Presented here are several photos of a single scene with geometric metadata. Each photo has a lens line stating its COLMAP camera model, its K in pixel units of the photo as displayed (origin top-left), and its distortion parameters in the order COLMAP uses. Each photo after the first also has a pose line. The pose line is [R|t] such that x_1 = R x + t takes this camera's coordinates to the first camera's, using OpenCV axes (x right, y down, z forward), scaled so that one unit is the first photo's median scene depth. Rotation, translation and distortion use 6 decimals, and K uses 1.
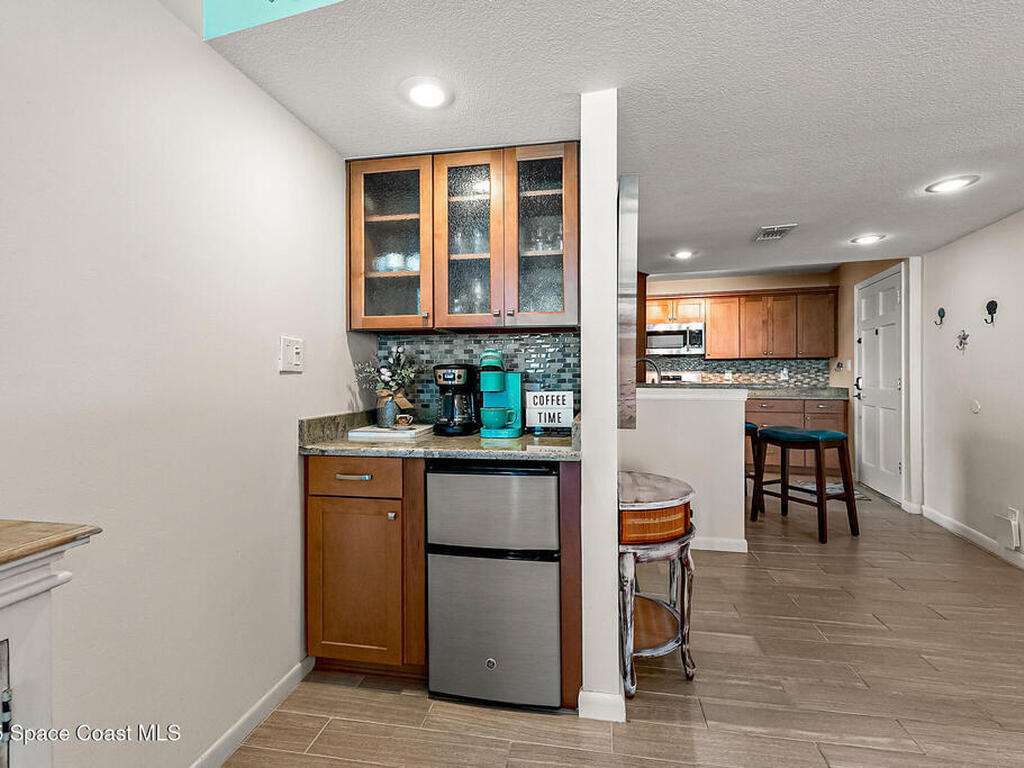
lens RADIAL K [[465.0, 0, 516.4], [0, 465.0, 381.4], [0, 0, 1]] dist [-0.000902, 0.000031]
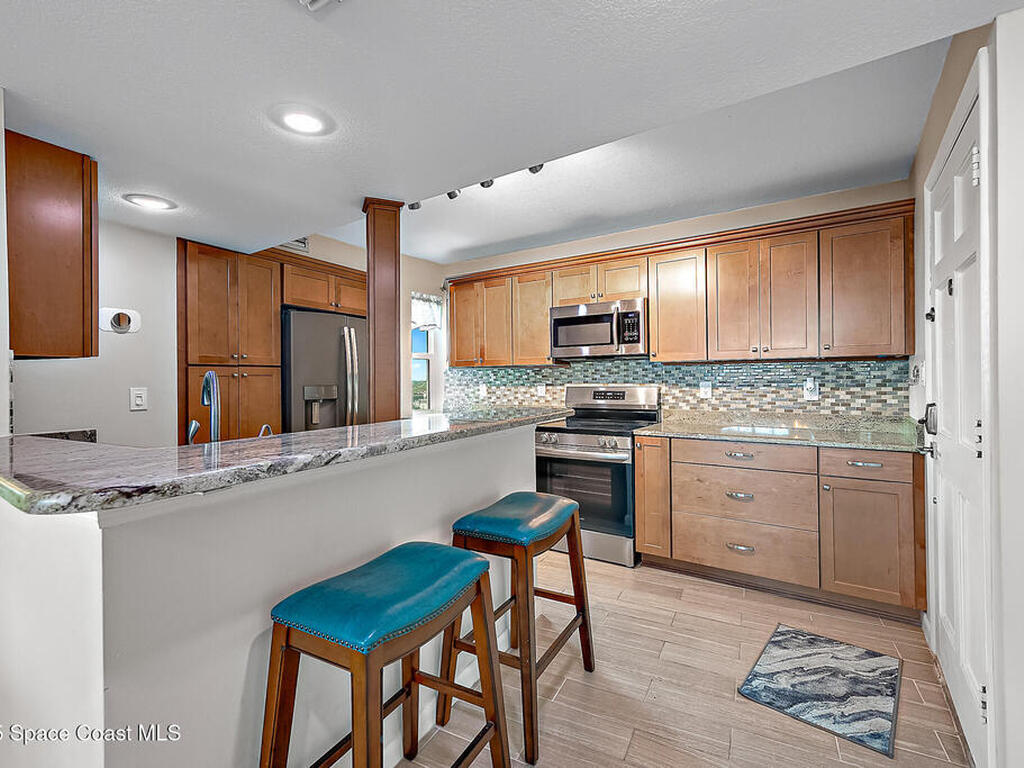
lens RADIAL K [[465.0, 0, 512.1], [0, 465.0, 381.6], [0, 0, 1]] dist [-0.000902, 0.000031]
pose [[0.955808, -0.003969, -0.293966, 0.414227], [0.003094, 0.999989, -0.003442, -0.023755], [0.293977, 0.002381, 0.955810, 0.412731]]
